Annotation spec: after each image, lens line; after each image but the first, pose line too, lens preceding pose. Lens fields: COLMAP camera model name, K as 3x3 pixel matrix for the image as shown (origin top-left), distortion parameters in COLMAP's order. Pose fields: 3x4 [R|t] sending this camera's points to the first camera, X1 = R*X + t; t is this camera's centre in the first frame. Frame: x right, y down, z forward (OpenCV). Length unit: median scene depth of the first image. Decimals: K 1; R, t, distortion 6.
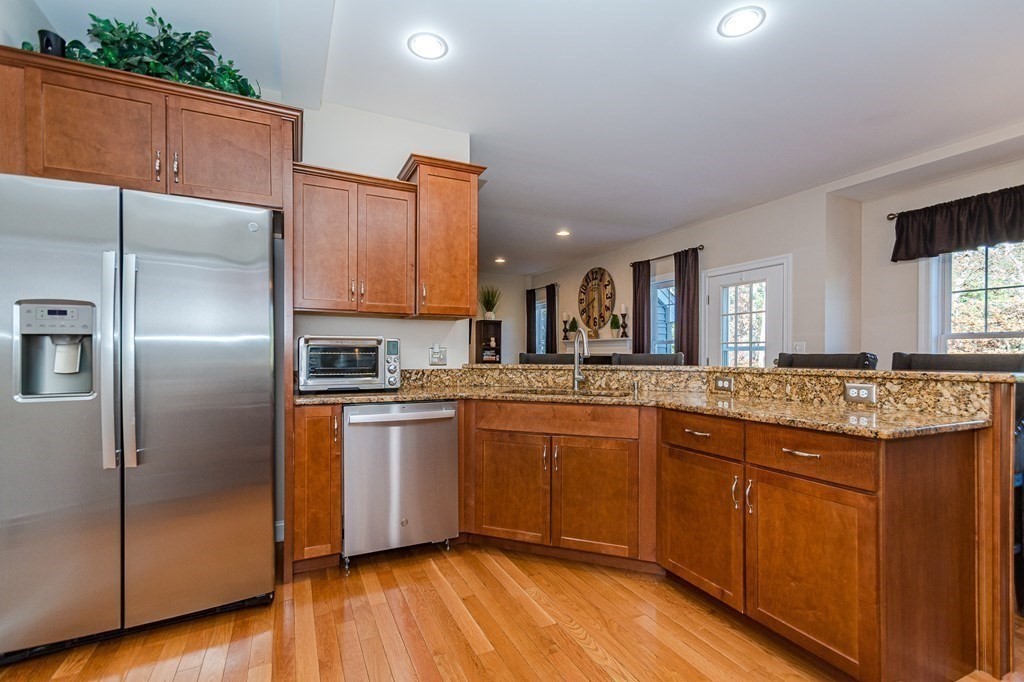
lens RADIAL K [[464.9, 0, 511.7], [0, 464.9, 349.0], [0, 0, 1]] dist [0.010521, 0.002910]
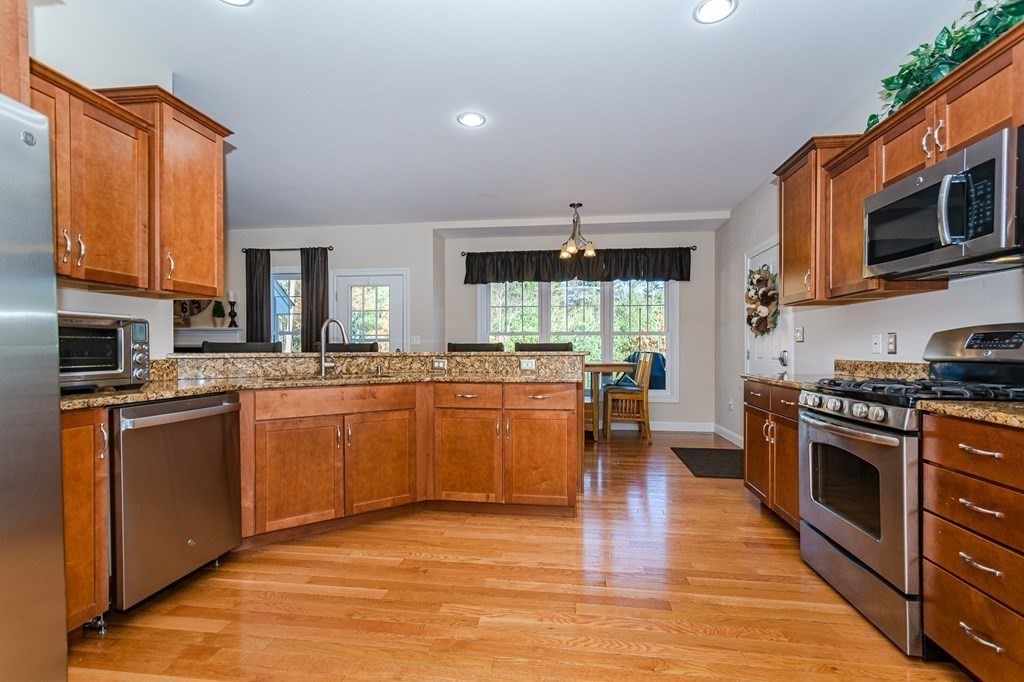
lens RADIAL K [[464.9, 0, 509.1], [0, 464.9, 344.3], [0, 0, 1]] dist [0.010521, 0.002910]
pose [[0.558728, 0.005291, 0.829334, -0.509550], [-0.008044, 0.999967, -0.000960, 0.013412], [-0.829312, -0.006135, 0.558752, 0.056658]]
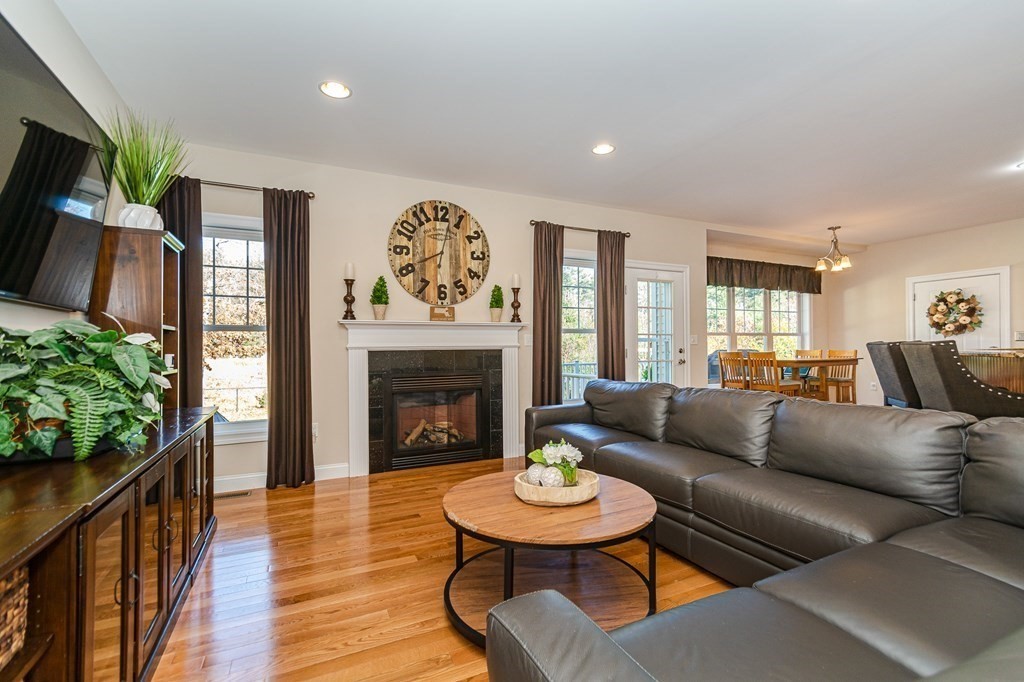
lens RADIAL K [[464.9, 0, 511.4], [0, 464.9, 340.5], [0, 0, 1]] dist [0.010521, 0.002910]
pose [[0.011218, 0.000271, 0.999937, -1.055560], [-0.009503, 0.999955, -0.000164, 0.007253], [-0.999892, -0.009500, 0.011220, 2.303935]]
